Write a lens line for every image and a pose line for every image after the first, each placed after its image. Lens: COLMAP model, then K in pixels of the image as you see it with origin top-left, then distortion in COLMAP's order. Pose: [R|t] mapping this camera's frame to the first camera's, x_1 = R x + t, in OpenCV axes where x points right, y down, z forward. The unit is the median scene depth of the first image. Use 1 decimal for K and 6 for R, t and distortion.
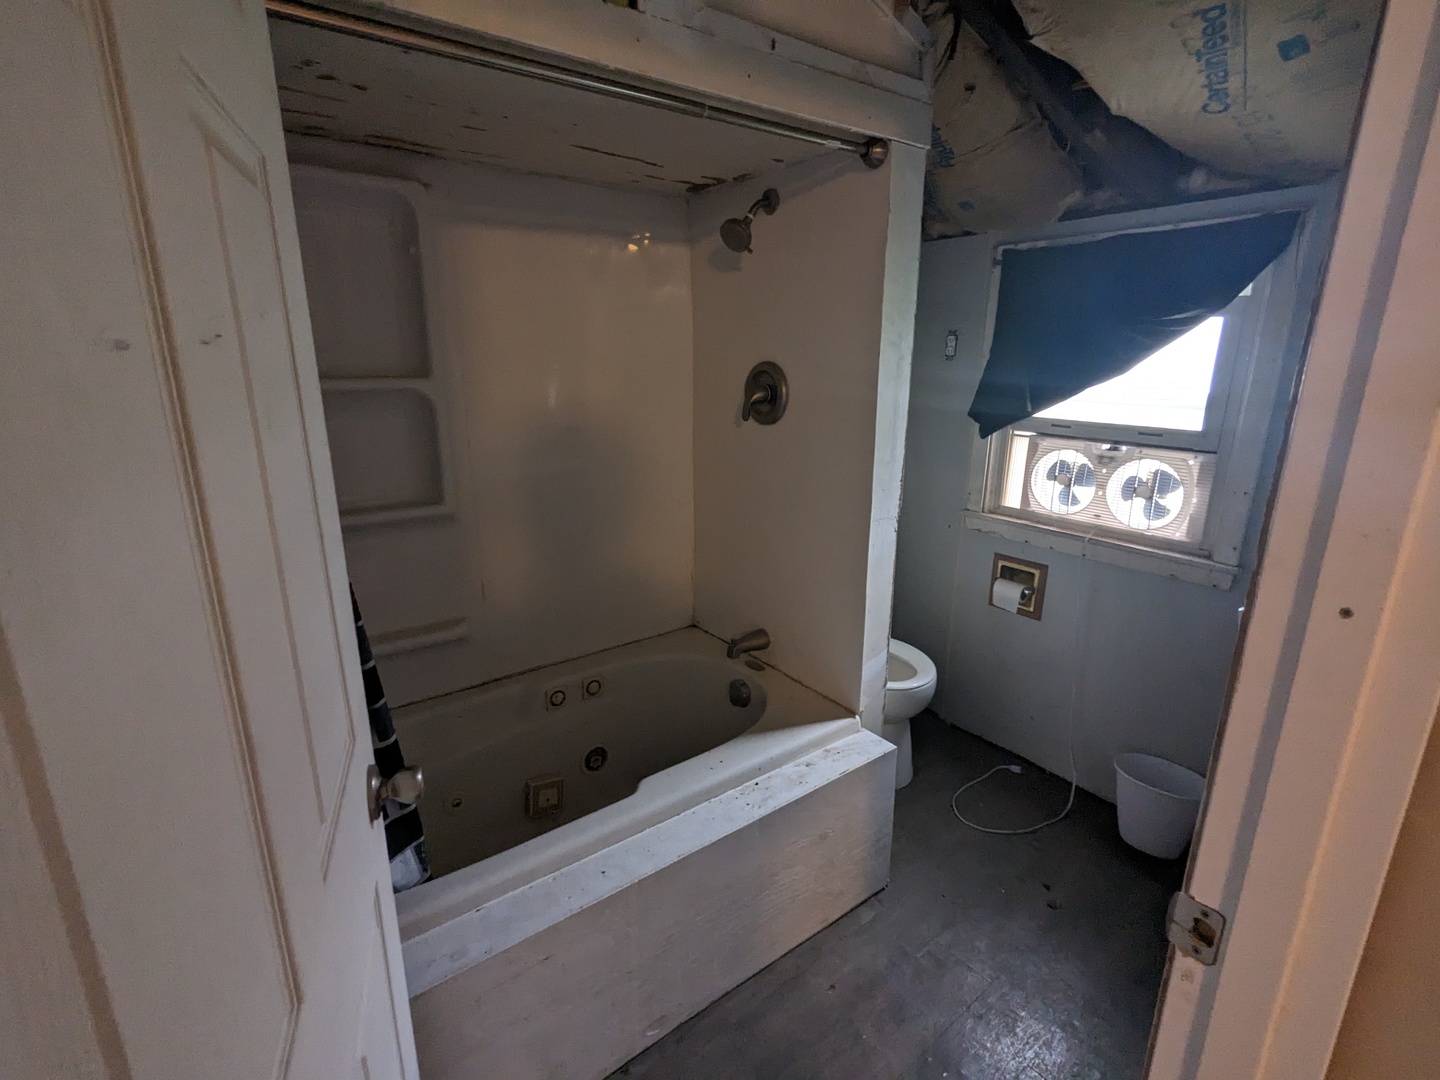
lens RADIAL K [[681.7, 0, 716.9], [0, 681.7, 535.9], [0, 0, 1]] dist [-0.002662, 0.000968]
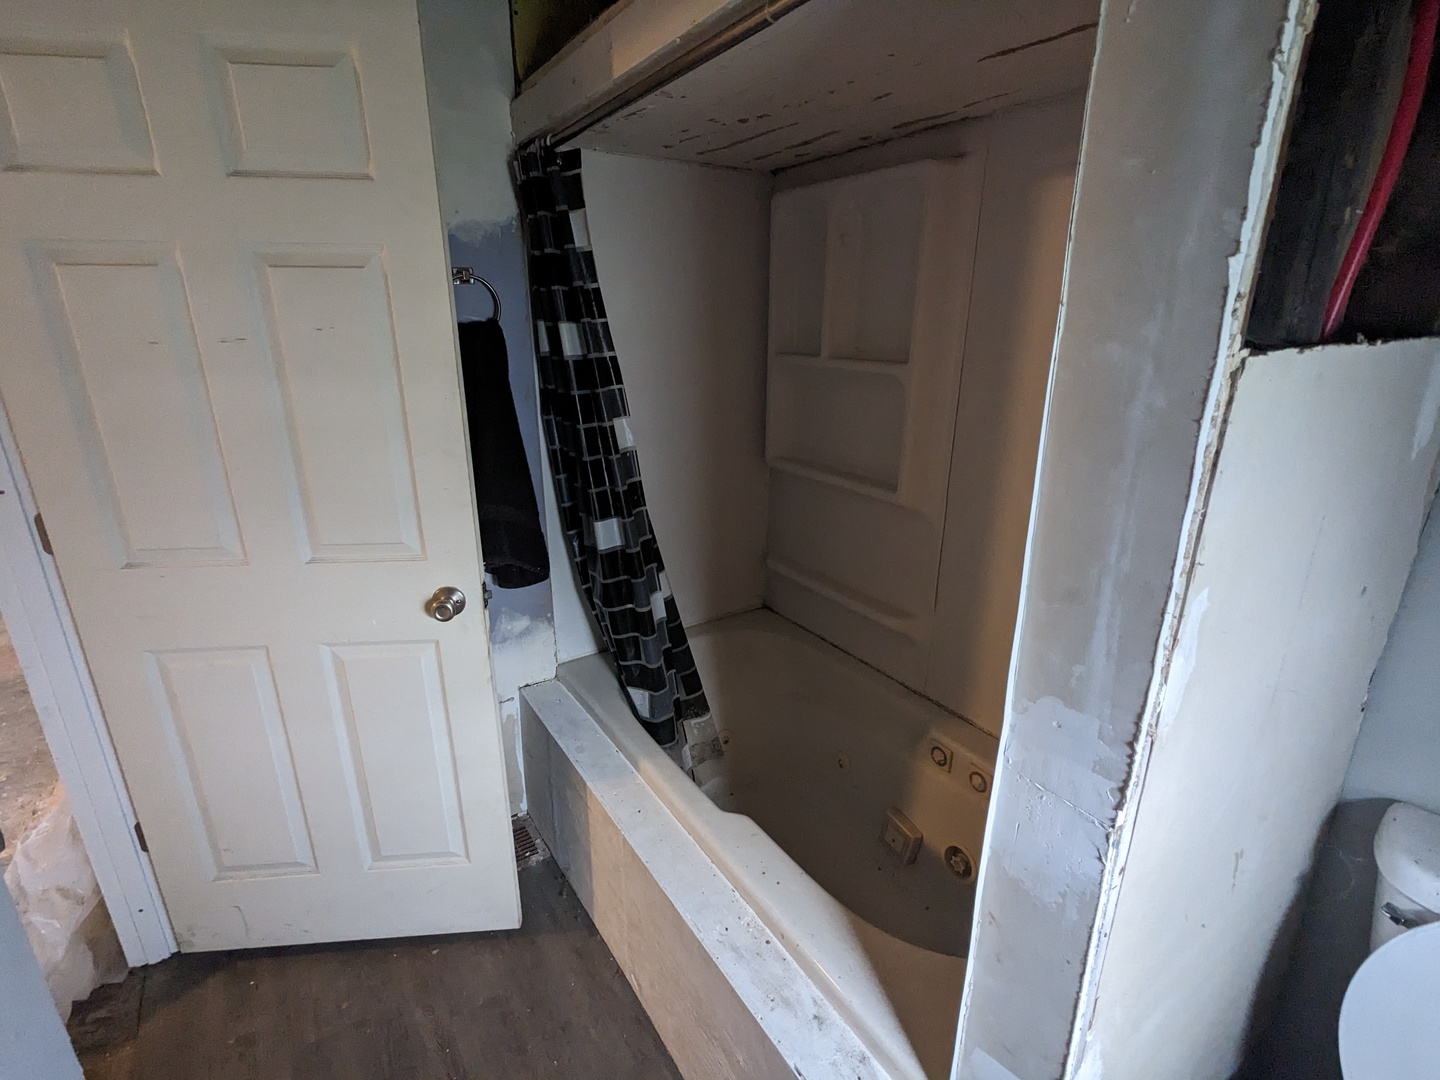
lens RADIAL K [[681.7, 0, 719.0], [0, 681.7, 541.6], [0, 0, 1]] dist [-0.002662, 0.000968]
pose [[-0.064067, 0.301091, -0.951441, 0.604726], [-0.259106, 0.915684, 0.307223, -0.231324], [0.963722, 0.266207, 0.019349, 0.791914]]
